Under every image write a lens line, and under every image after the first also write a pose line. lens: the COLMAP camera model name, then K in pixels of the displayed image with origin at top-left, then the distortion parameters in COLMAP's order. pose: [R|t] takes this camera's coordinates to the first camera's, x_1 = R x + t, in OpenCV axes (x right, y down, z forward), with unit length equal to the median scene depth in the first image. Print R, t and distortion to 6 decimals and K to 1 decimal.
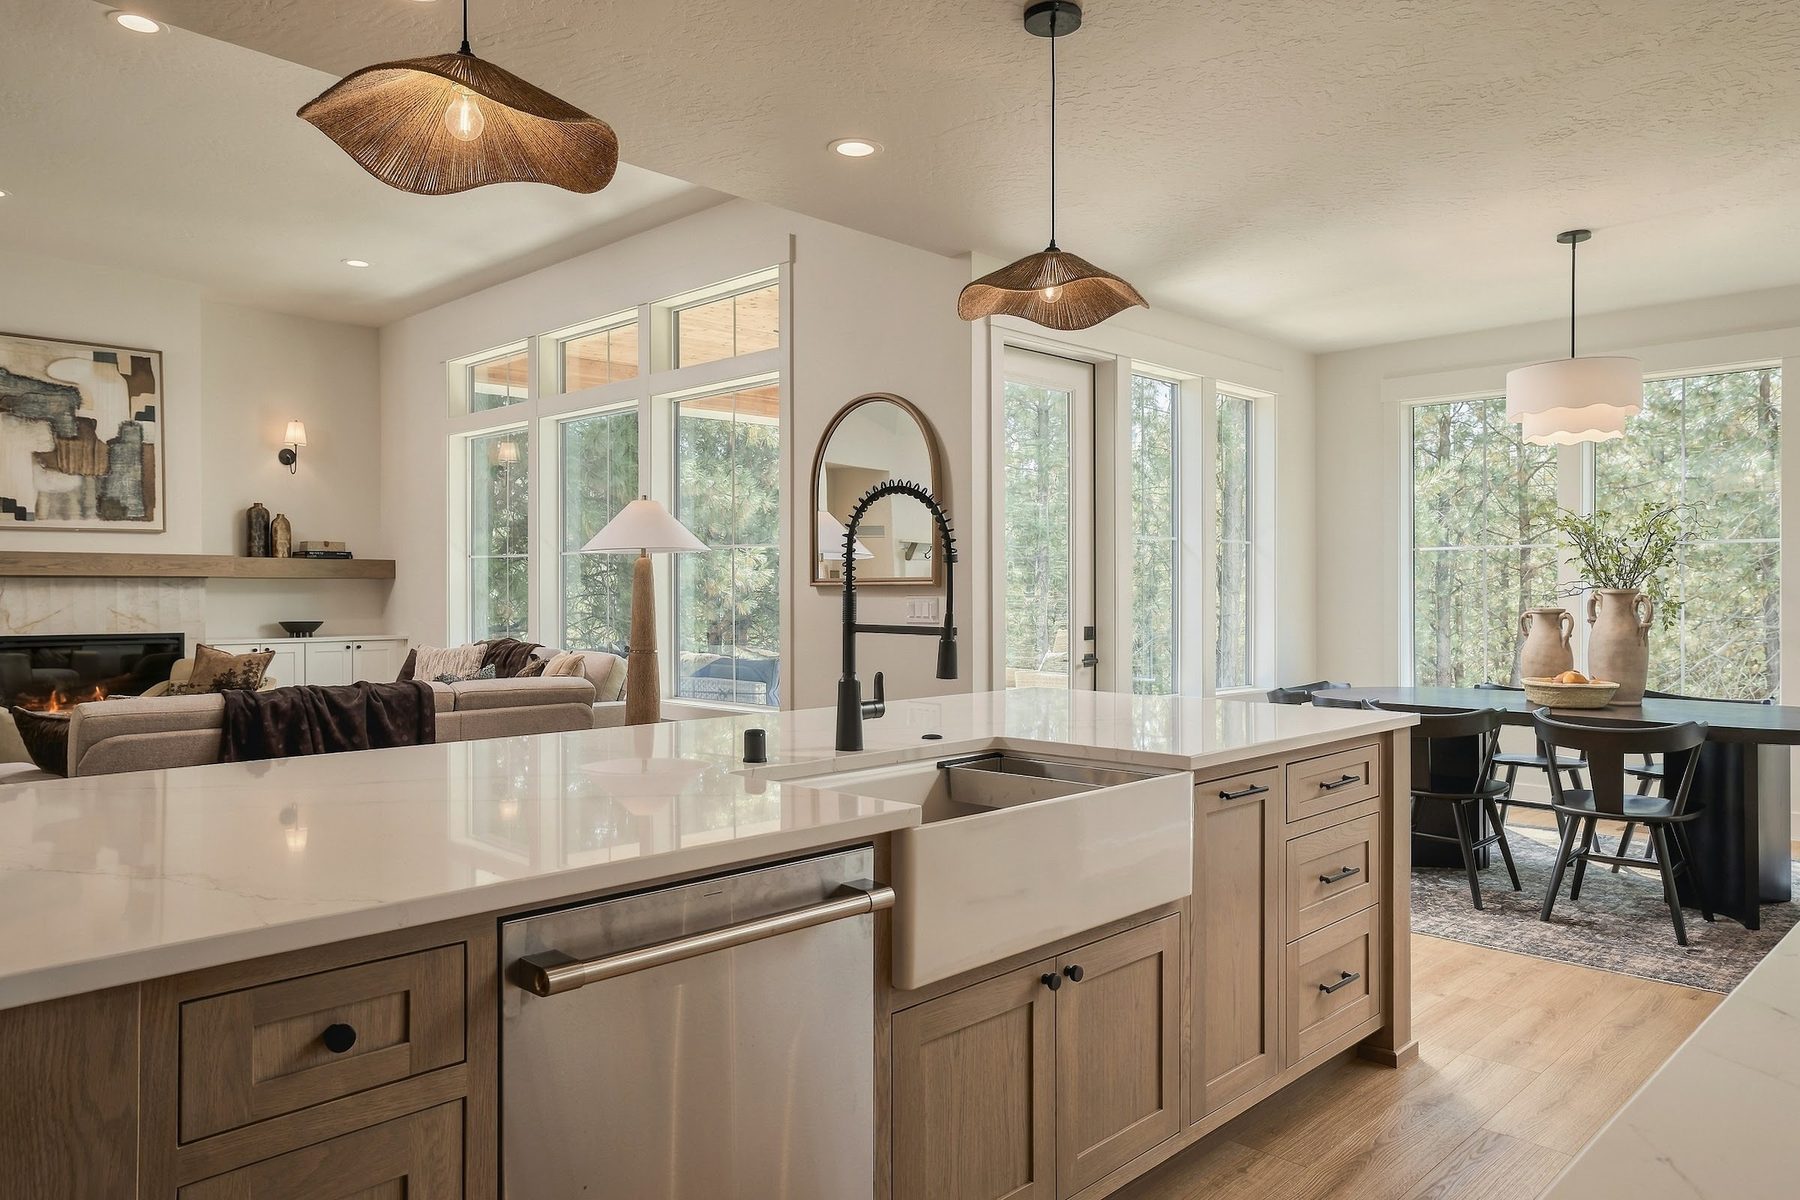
lens RADIAL K [[1185.9, 0, 900.0], [0, 1185.9, 600.0], [0, 0, 1]] dist [-0.001556, 0.017994]
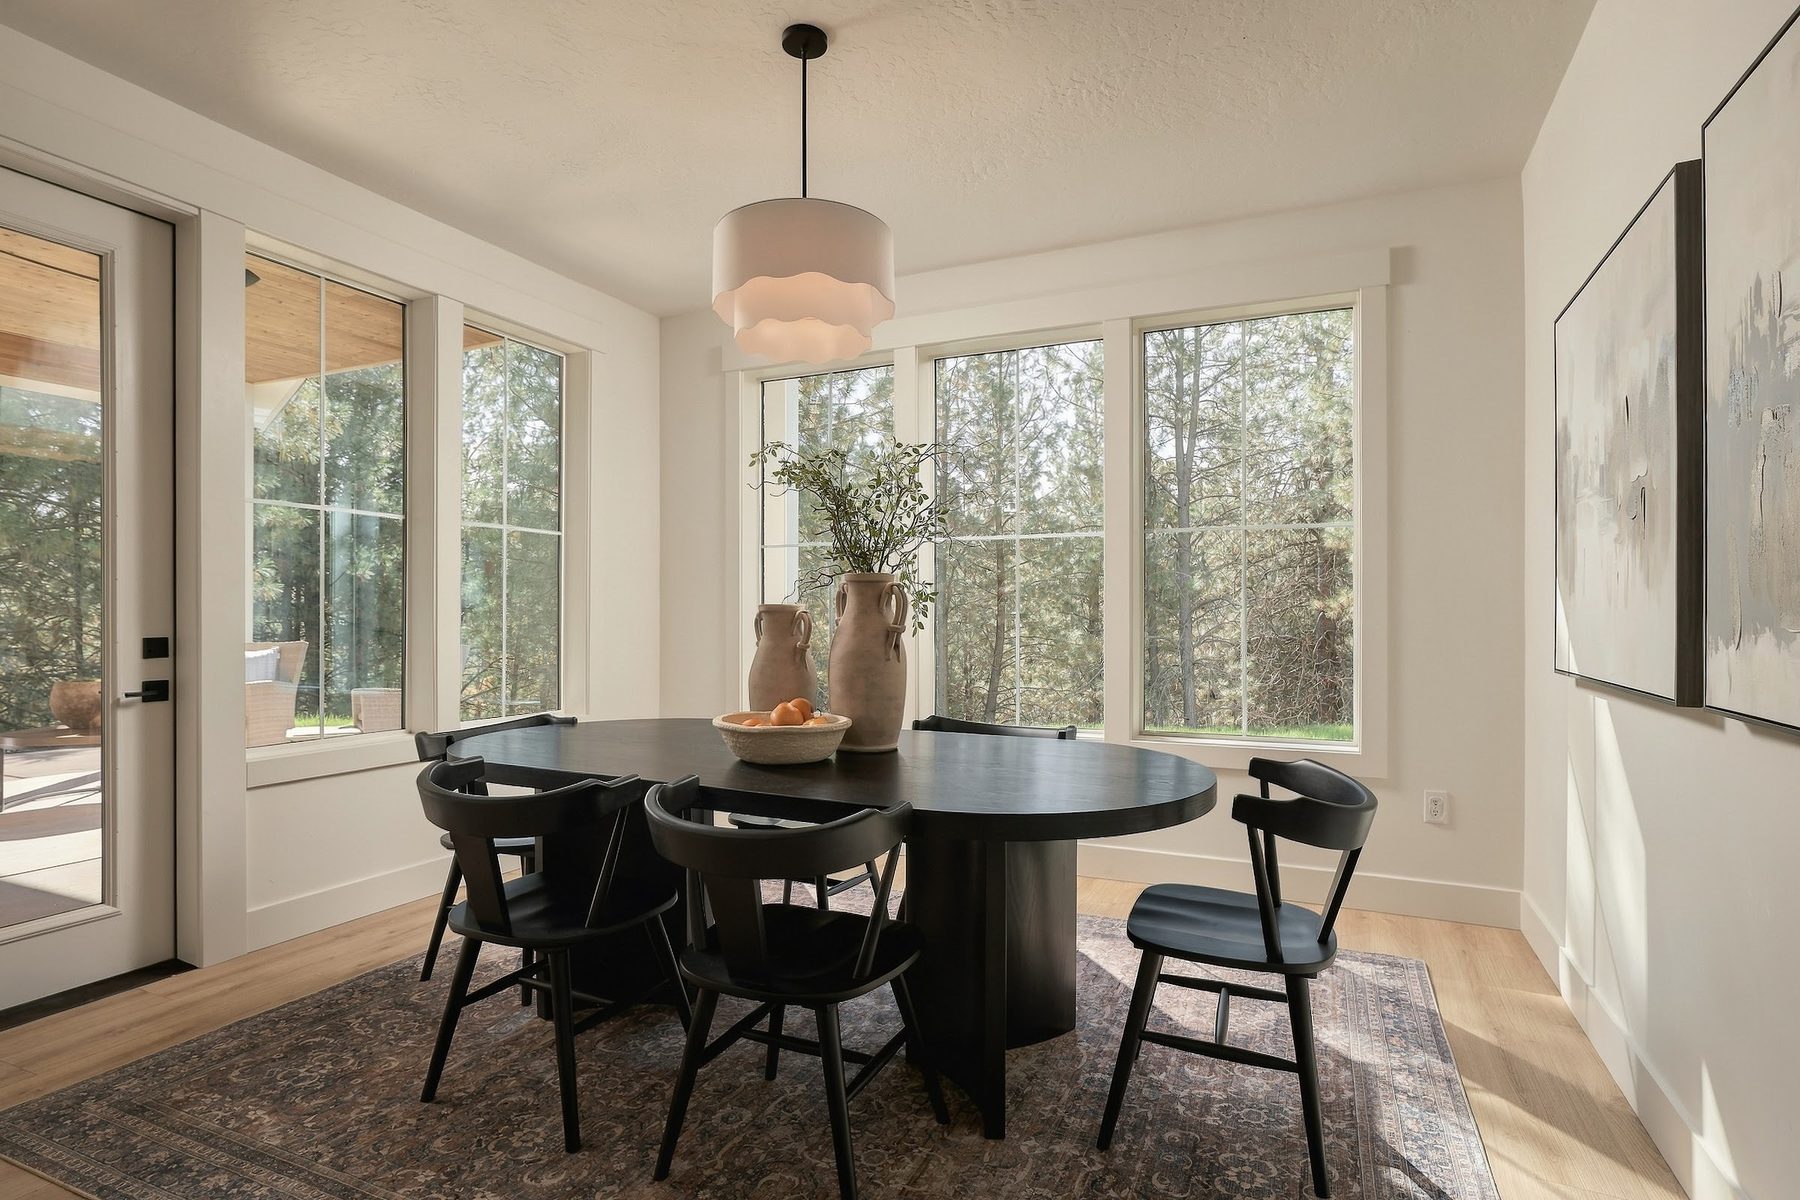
lens RADIAL K [[958.4, 0, 867.2], [0, 958.4, 609.1], [0, 0, 1]] dist [0.001624, 0.000164]
pose [[0.940571, -0.000539, 0.339597, 0.343545], [0.003355, 0.999965, -0.007706, 0.012956], [-0.339581, 0.008388, 0.940540, 0.397576]]
